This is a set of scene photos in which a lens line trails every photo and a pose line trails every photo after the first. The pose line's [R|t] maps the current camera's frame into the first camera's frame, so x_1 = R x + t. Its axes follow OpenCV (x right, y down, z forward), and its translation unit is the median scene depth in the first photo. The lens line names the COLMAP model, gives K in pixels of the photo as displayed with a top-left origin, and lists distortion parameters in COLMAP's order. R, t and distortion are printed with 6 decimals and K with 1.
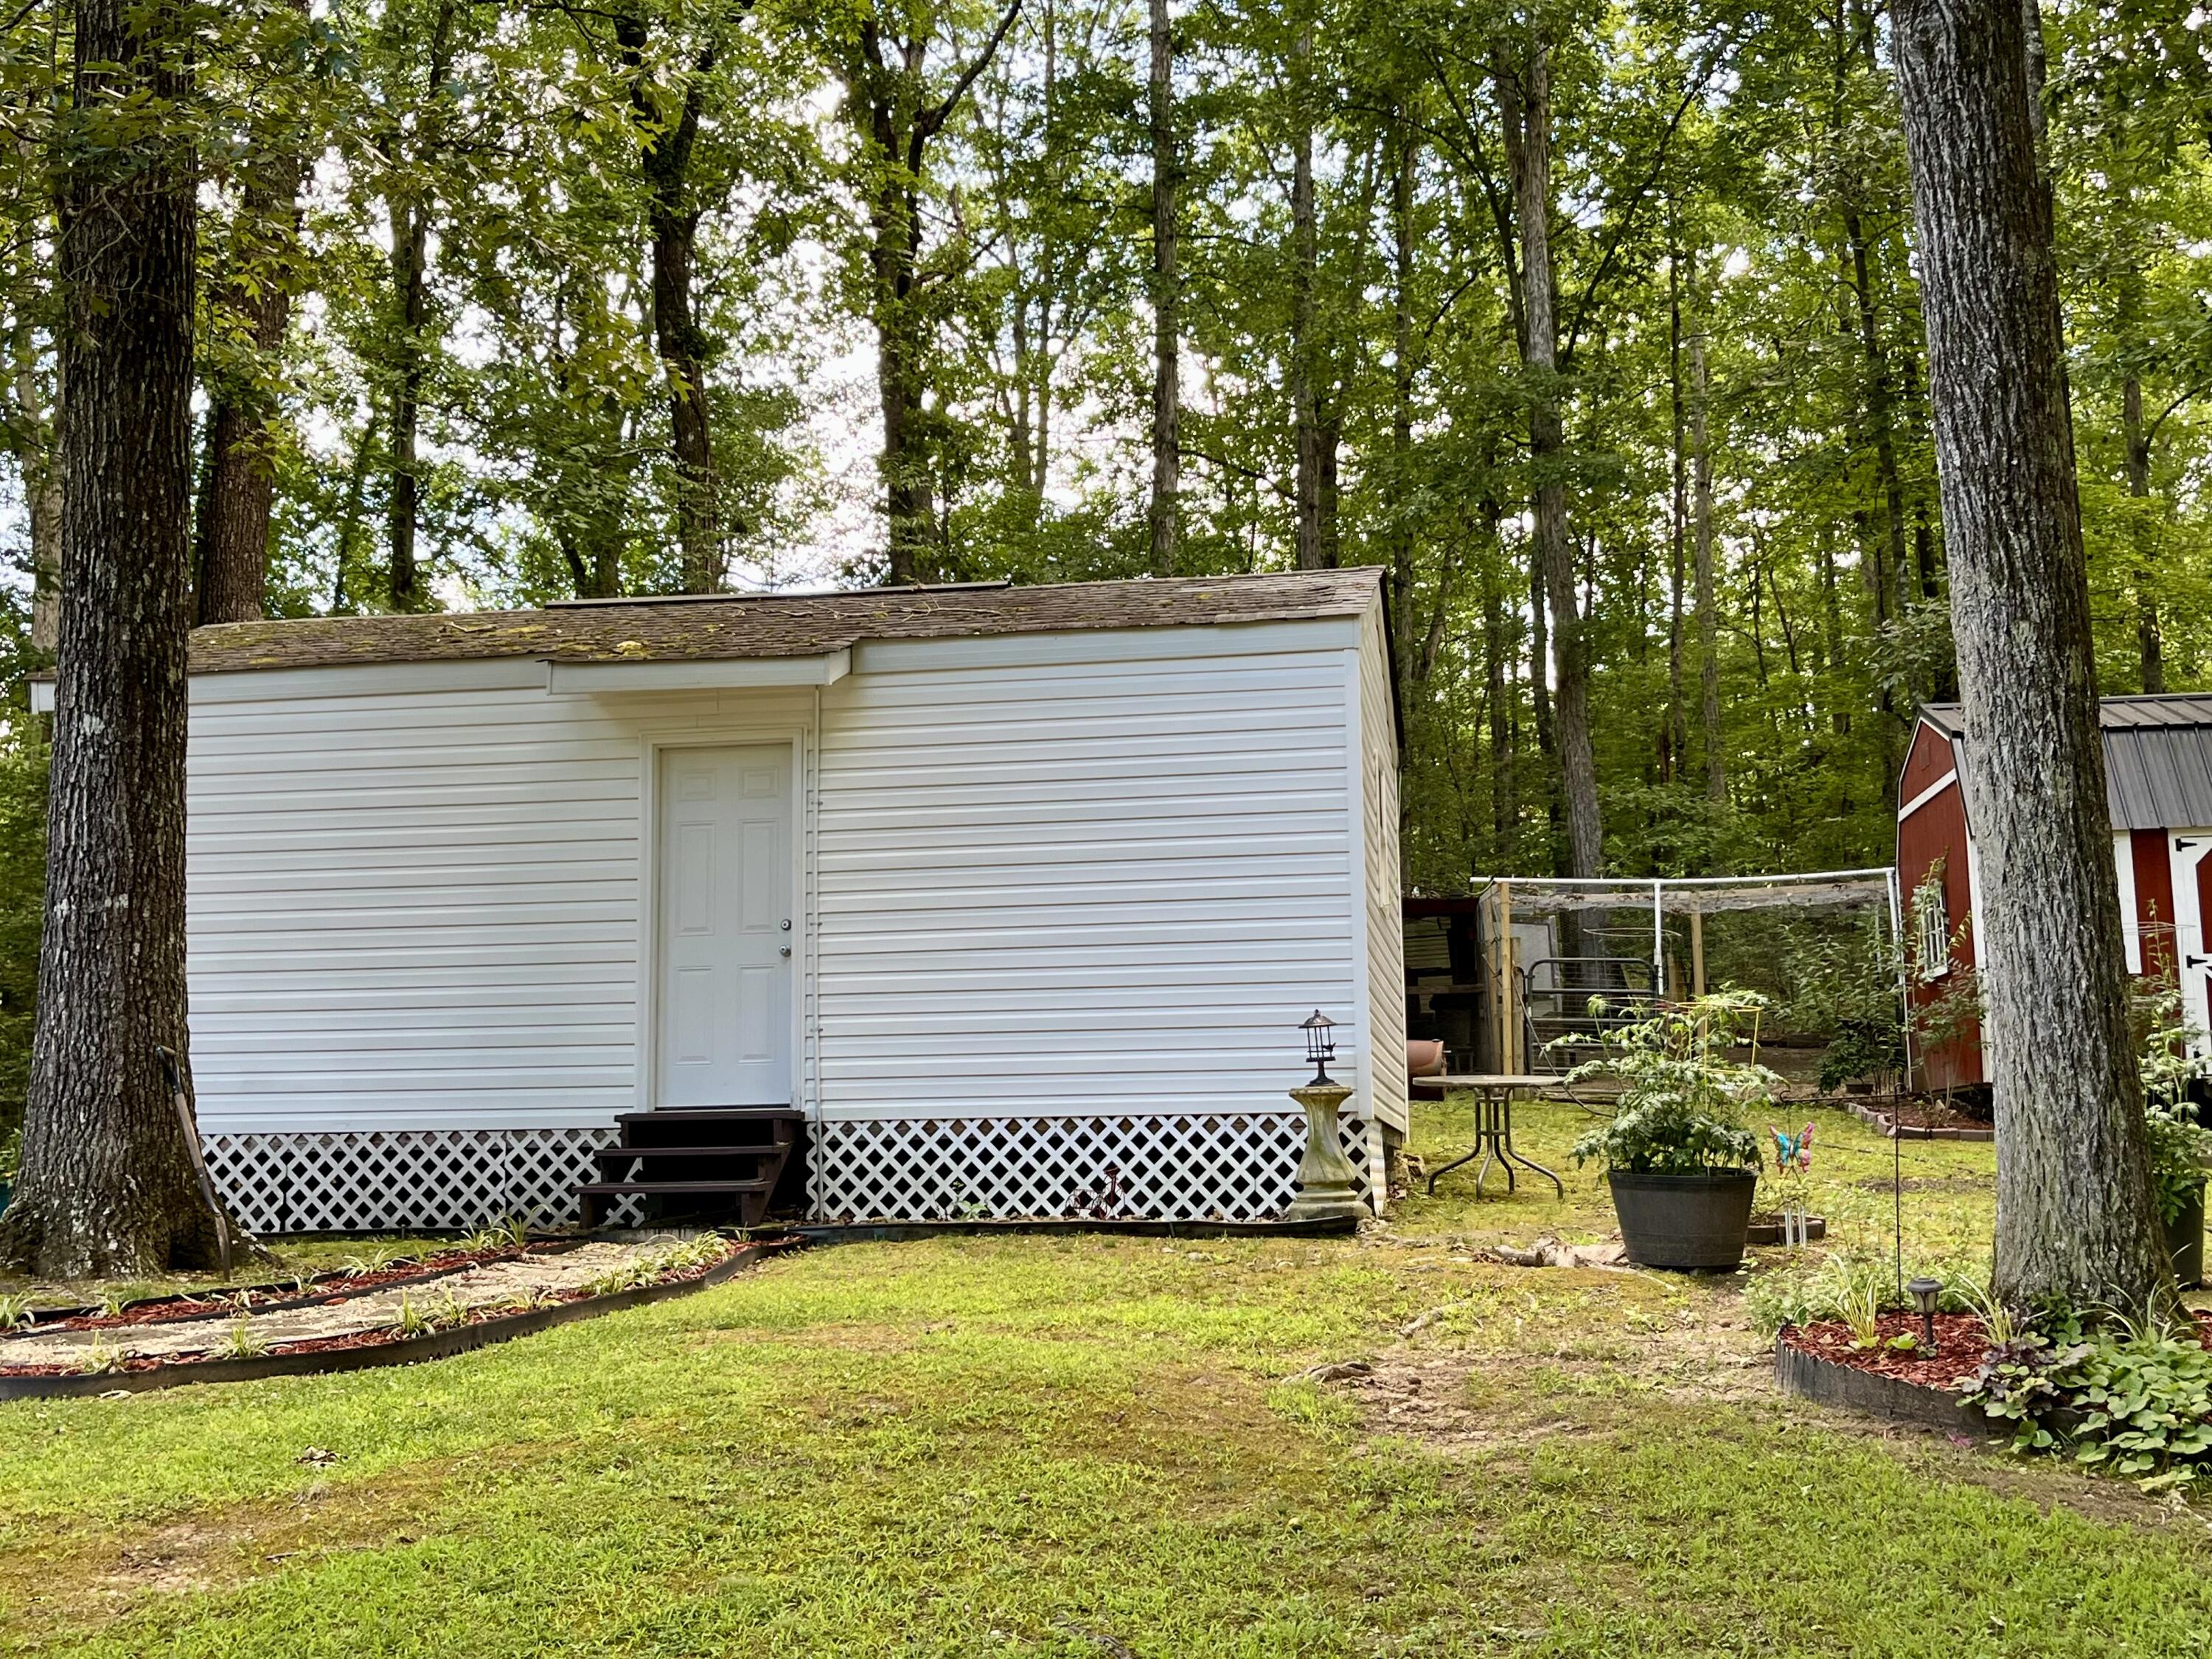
lens RADIAL K [[2367.4, 0, 1104.3], [0, 2367.4, 815.6], [0, 0, 1]] dist [0.025732, 0.000000]
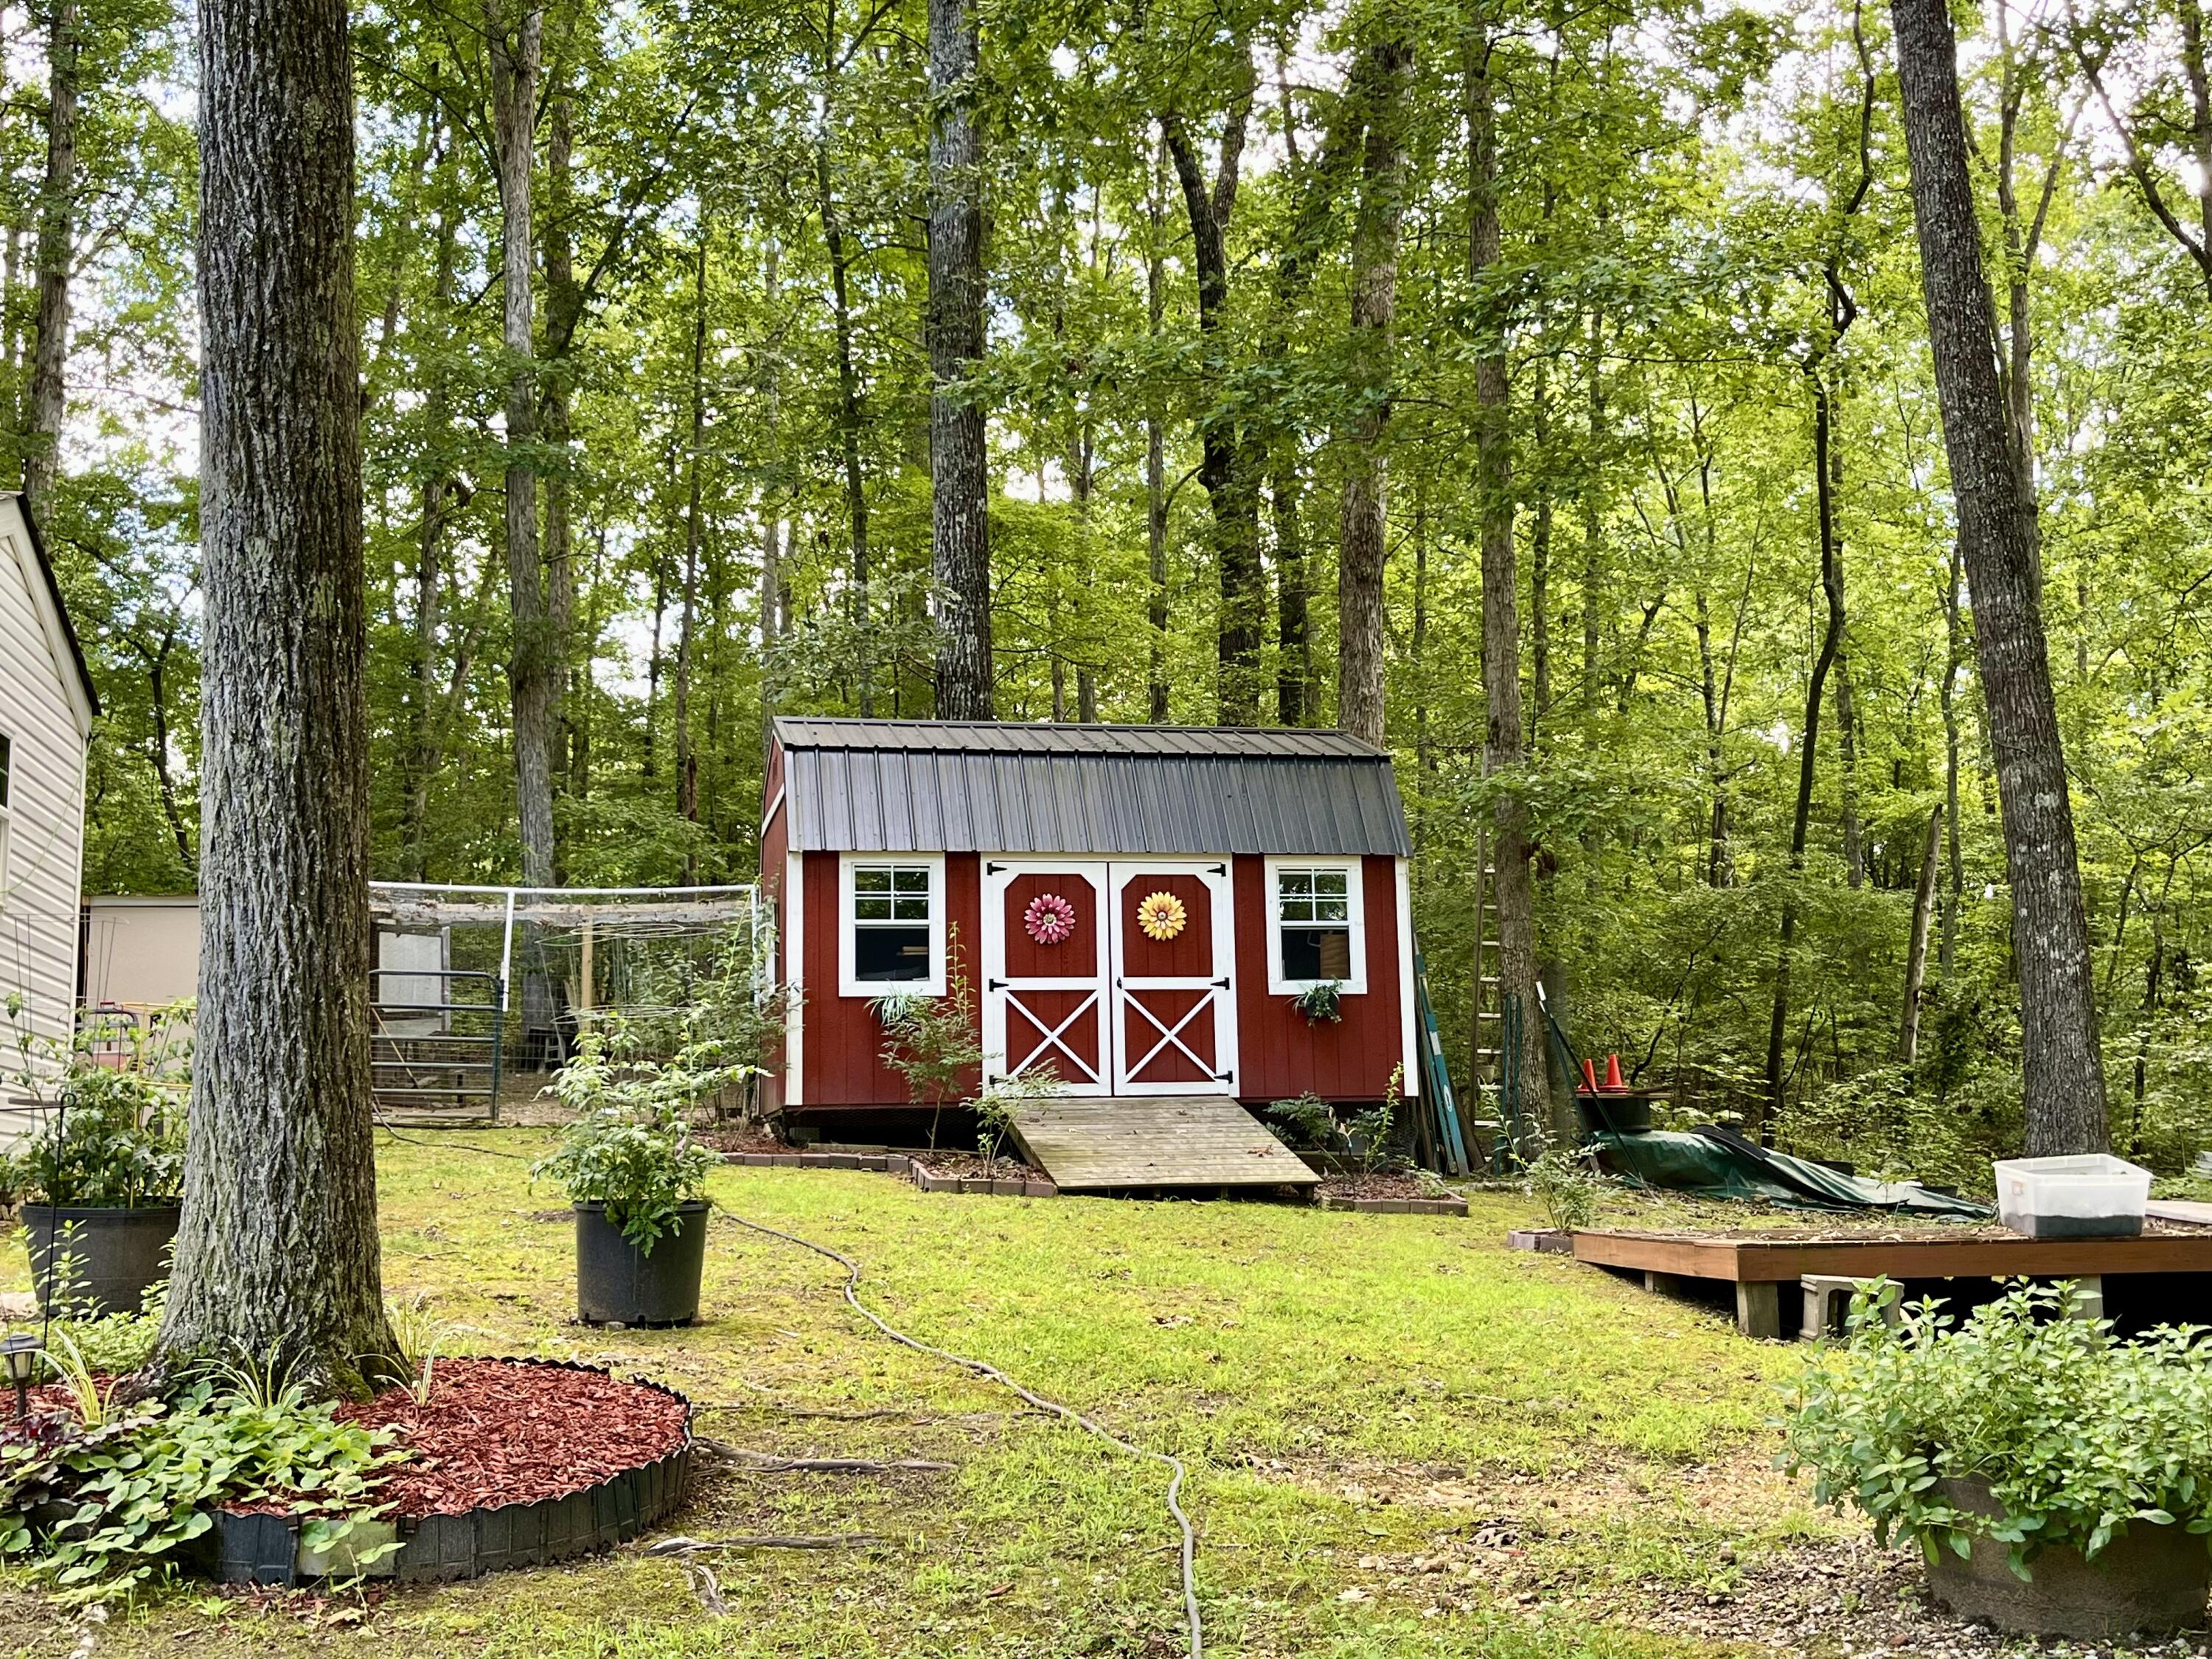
lens RADIAL K [[2367.4, 0, 1107.8], [0, 2367.4, 843.8], [0, 0, 1]] dist [0.025732, 0.000000]
pose [[0.940804, 0.046174, 0.335792, 0.391528], [-0.046166, 0.998902, -0.008012, 0.017972], [-0.335794, -0.007964, 0.941902, 0.117386]]
